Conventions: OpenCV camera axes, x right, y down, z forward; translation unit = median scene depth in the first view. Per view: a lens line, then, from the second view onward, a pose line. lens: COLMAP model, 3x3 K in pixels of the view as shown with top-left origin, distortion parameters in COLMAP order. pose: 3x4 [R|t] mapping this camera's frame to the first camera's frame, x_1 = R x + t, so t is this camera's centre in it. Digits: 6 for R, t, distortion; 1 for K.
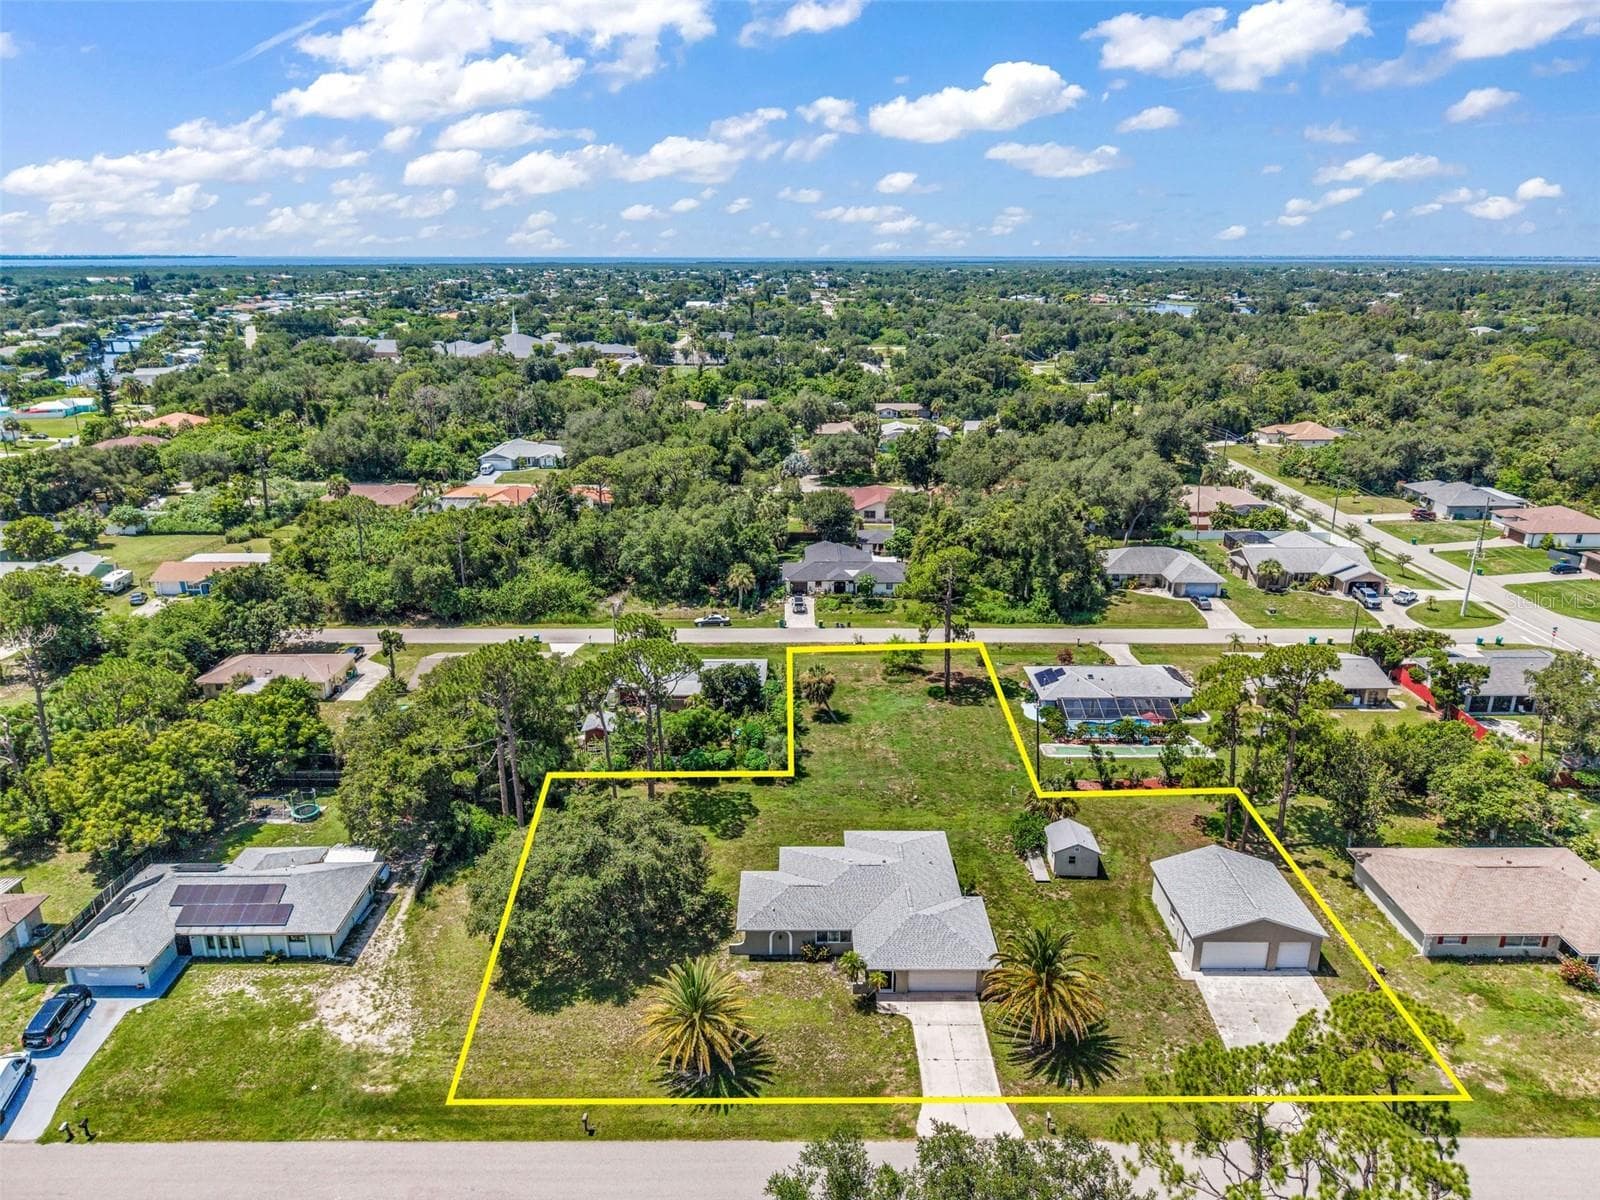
lens RADIAL K [[1082.3, 0, 800.0], [0, 1082.3, 600.0], [0, 0, 1]] dist [0.023027, -0.004853]
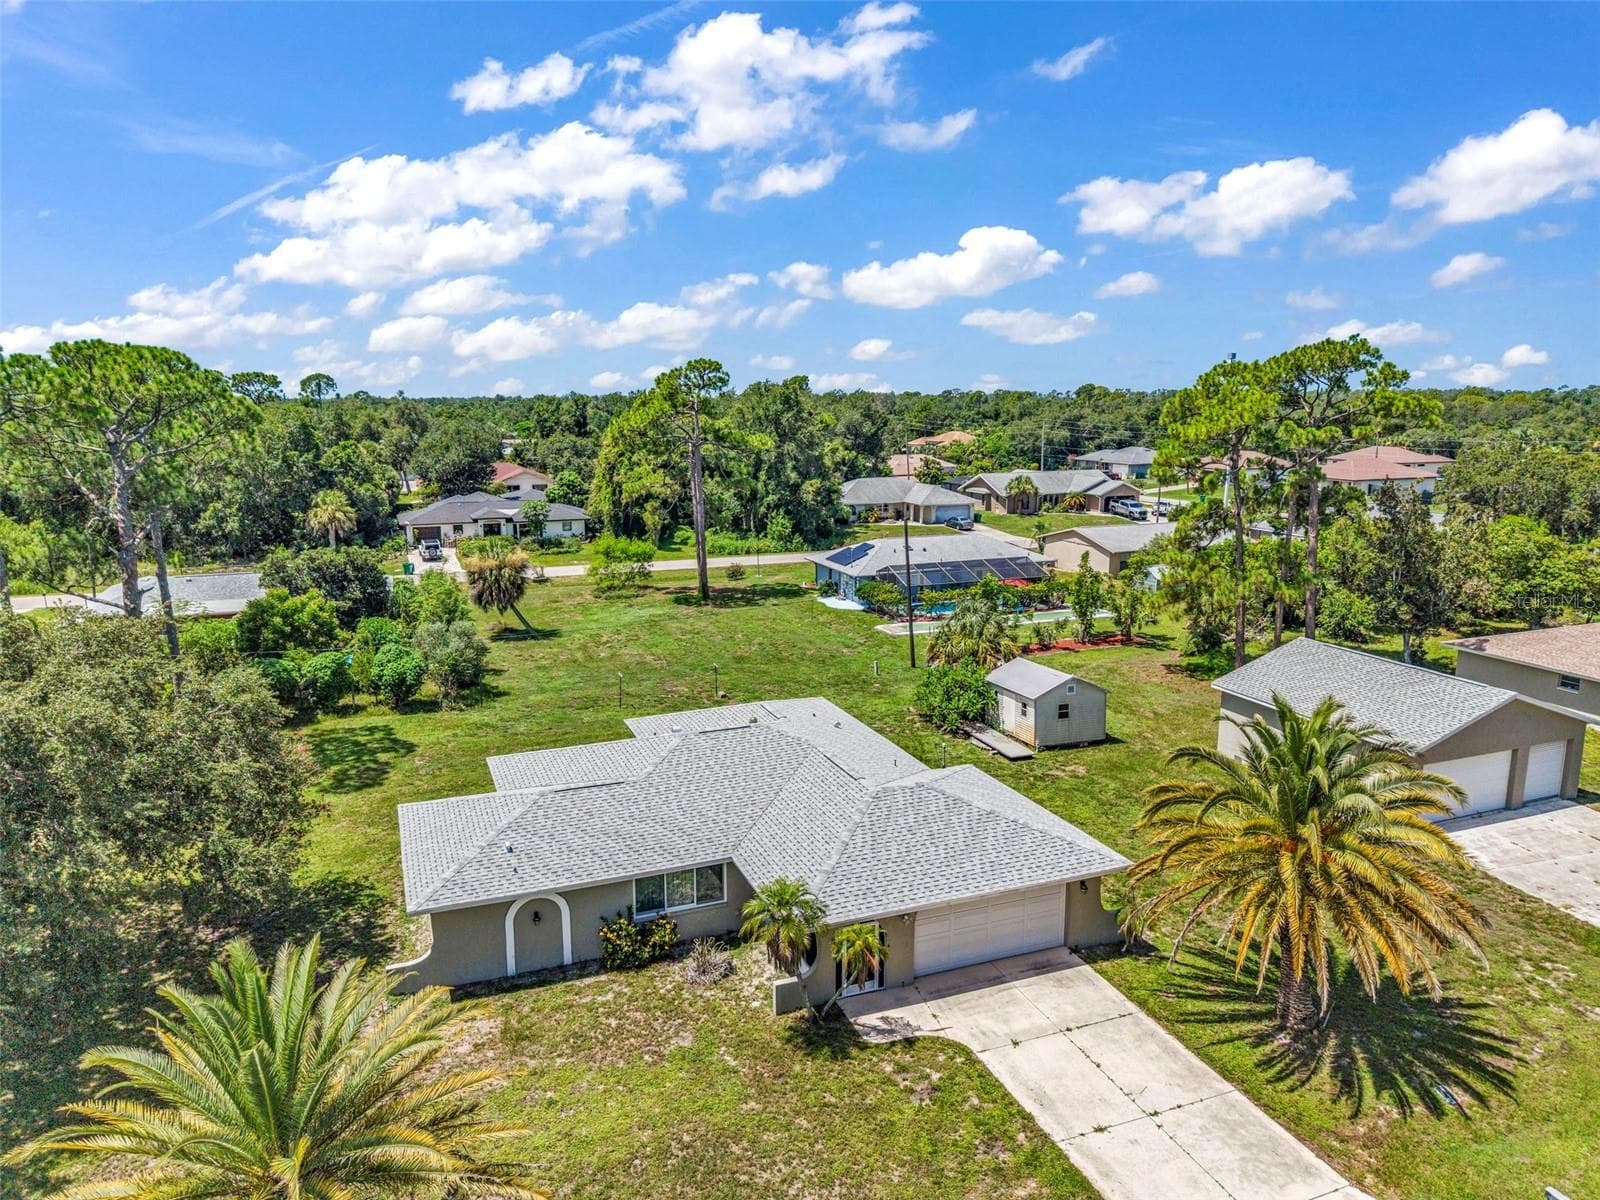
lens RADIAL K [[1079.5, 0, 805.8], [0, 1079.5, 574.4], [0, 0, 1]] dist [0.018023, -0.002023]
pose [[0.929308, -0.062591, 0.363962, -0.052375], [0.116572, 0.984864, -0.128276, 0.226116], [-0.350424, 0.161636, 0.922538, 0.547818]]
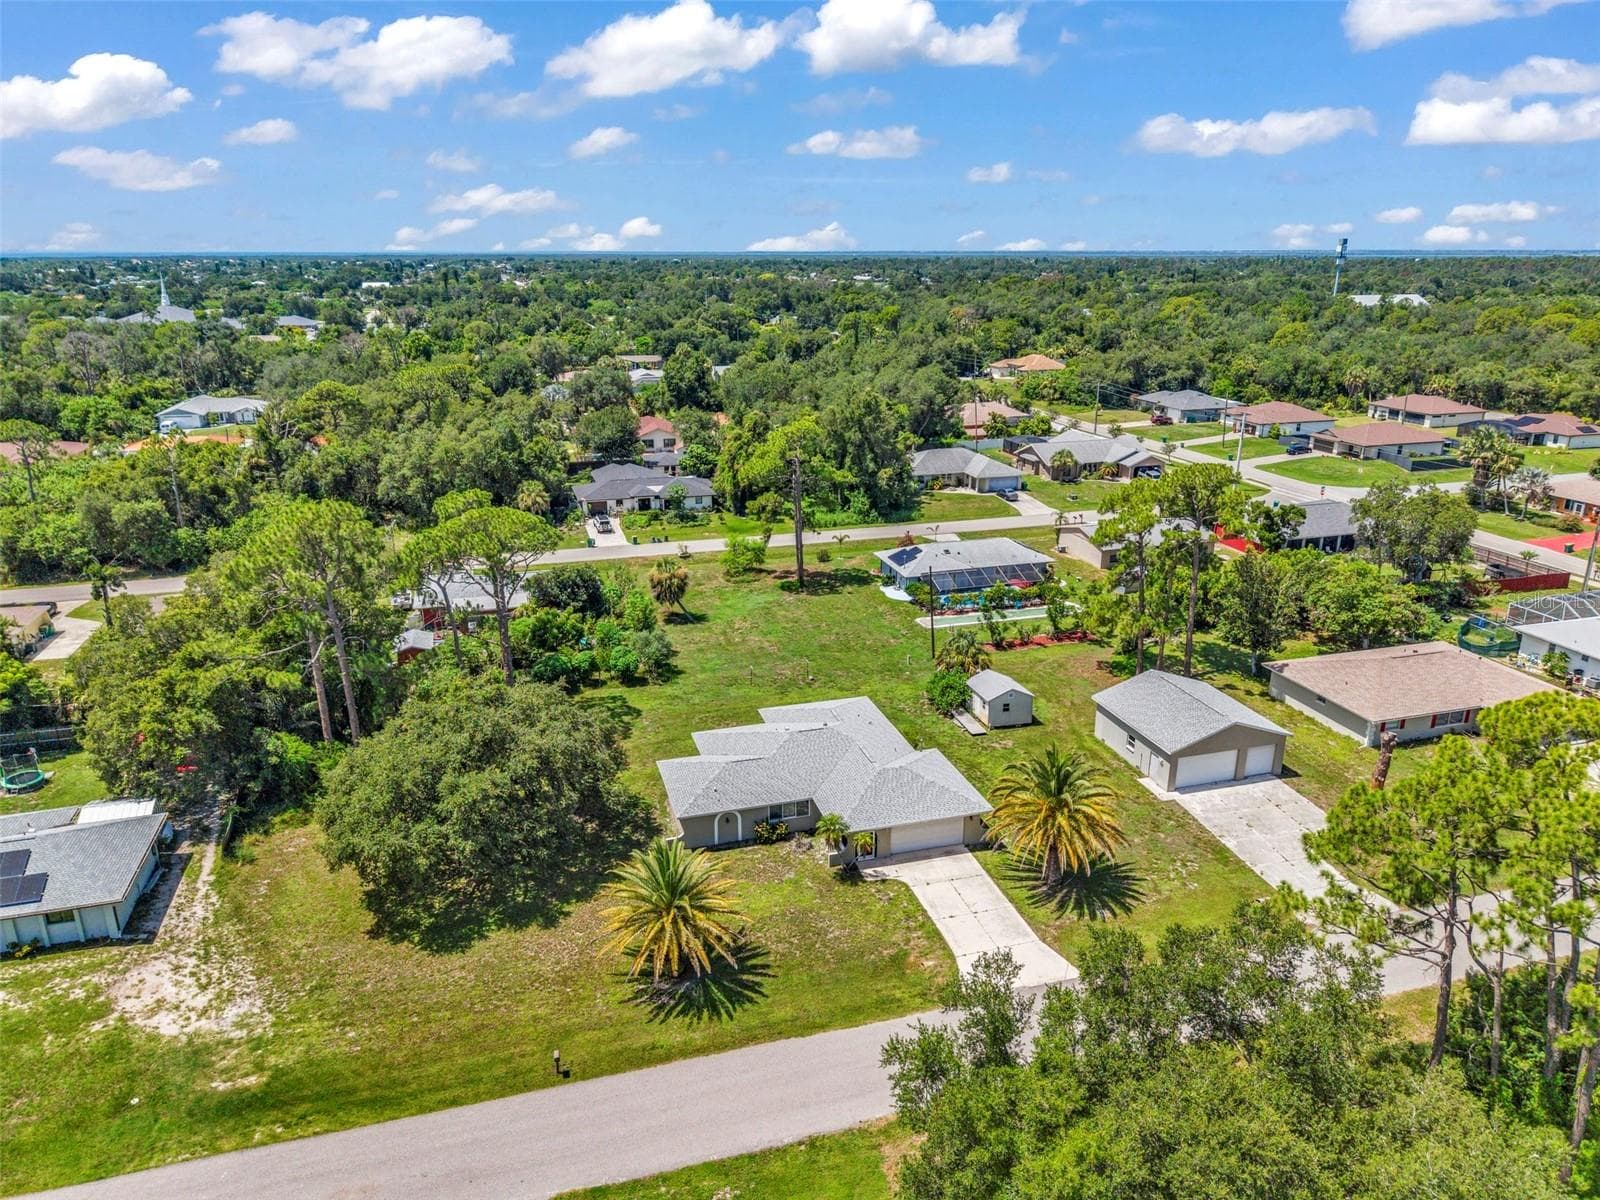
lens RADIAL K [[1074.0, 0, 800.0], [0, 1074.0, 600.0], [0, 0, 1]] dist [0.068940, -0.078324]
pose [[0.960646, -0.088359, 0.263346, -0.148171], [0.087872, 0.996038, 0.013652, 0.120824], [-0.263509, 0.010026, 0.964605, 0.167143]]
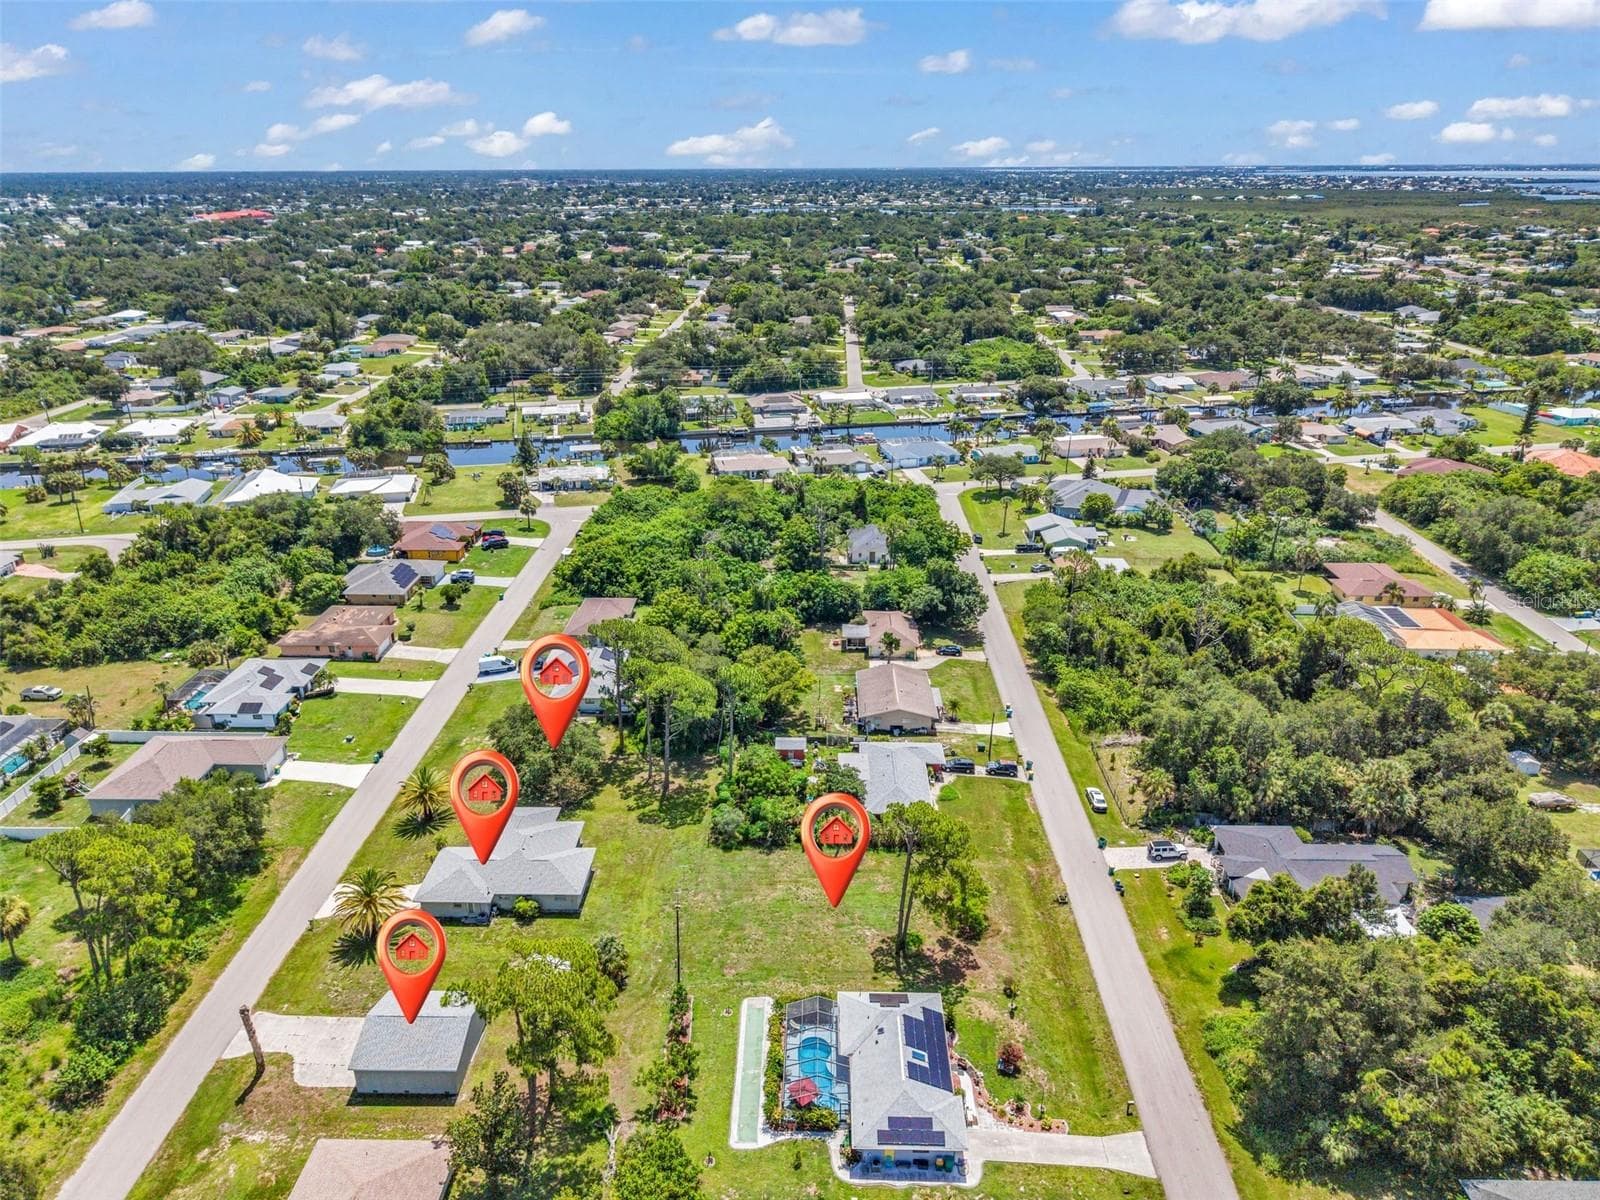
lens RADIAL K [[1082.3, 0, 800.0], [0, 1082.3, 600.0], [0, 0, 1]] dist [0.023027, -0.004853]
pose [[-0.028745, 0.369455, -0.928804, 1.230432], [-0.299740, 0.883243, 0.360609, -0.664230], [0.953588, 0.288765, 0.085352, 1.060967]]
